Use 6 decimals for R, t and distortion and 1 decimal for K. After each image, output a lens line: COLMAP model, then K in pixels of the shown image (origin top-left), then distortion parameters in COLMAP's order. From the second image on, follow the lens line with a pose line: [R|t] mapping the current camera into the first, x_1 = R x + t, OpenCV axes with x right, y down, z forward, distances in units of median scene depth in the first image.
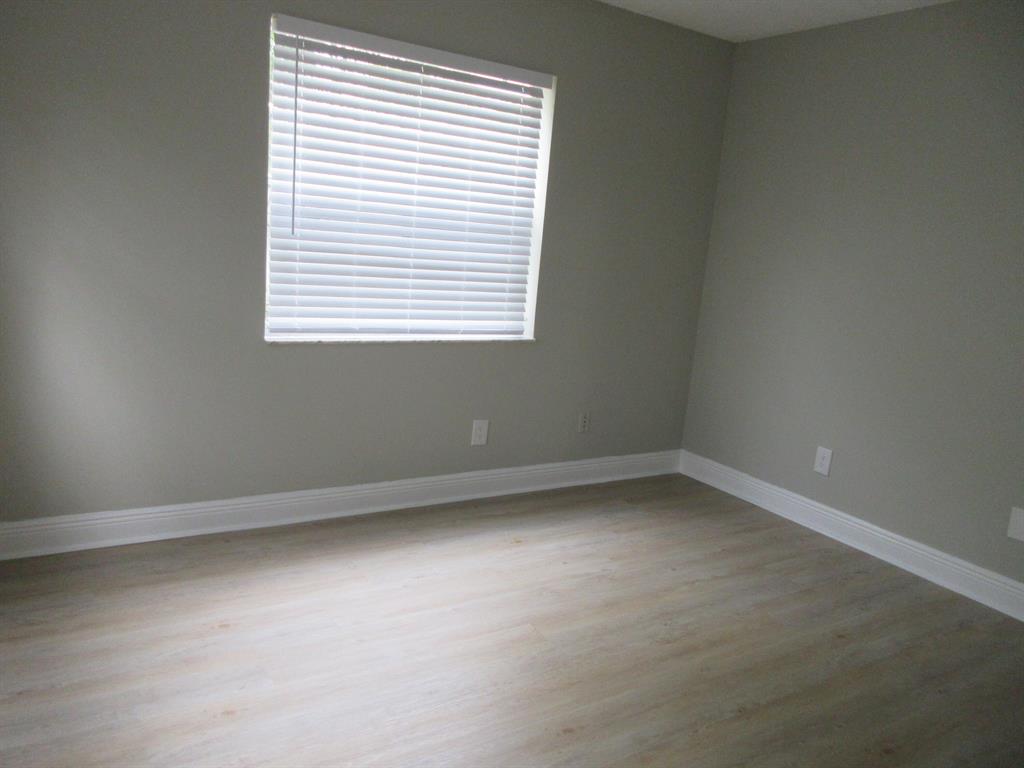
lens RADIAL K [[760.9, 0, 512.0], [0, 760.9, 384.0], [0, 0, 1]] dist [0.000734, -0.001471]
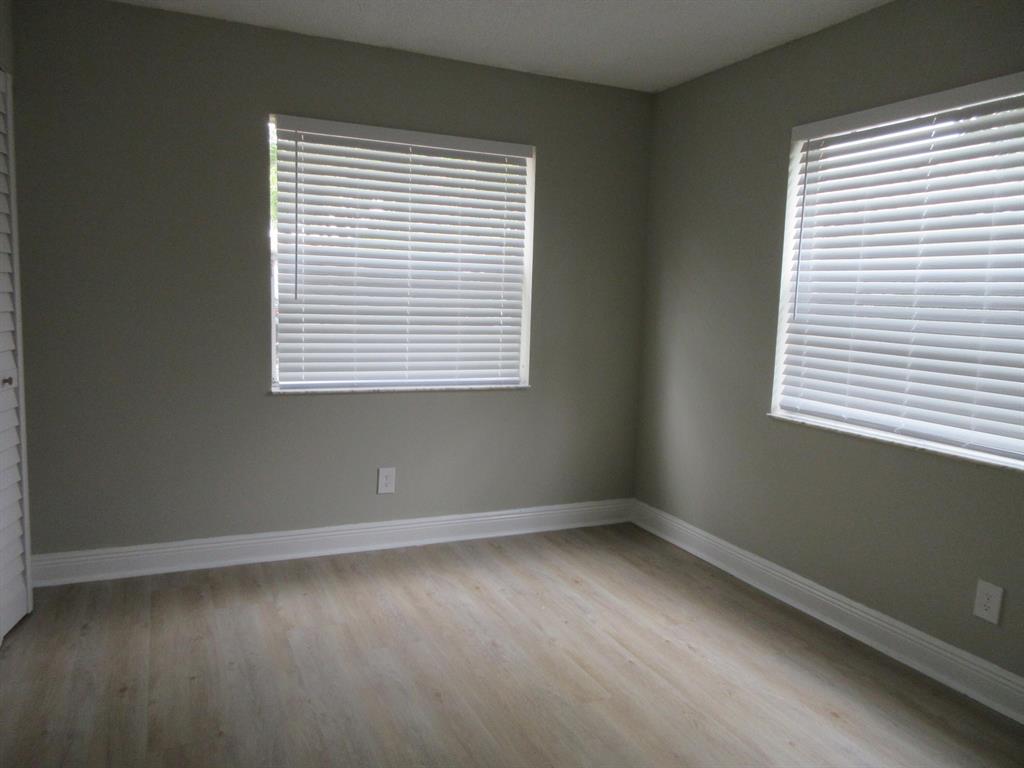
lens RADIAL K [[765.7, 0, 512.0], [0, 765.7, 384.0], [0, 0, 1]] dist [0.039993, 0.001290]
pose [[-0.123378, 0.027024, -0.991992, 0.829604], [-0.240493, 0.969016, 0.056309, -0.072663], [0.962778, 0.245514, -0.113056, 0.753423]]
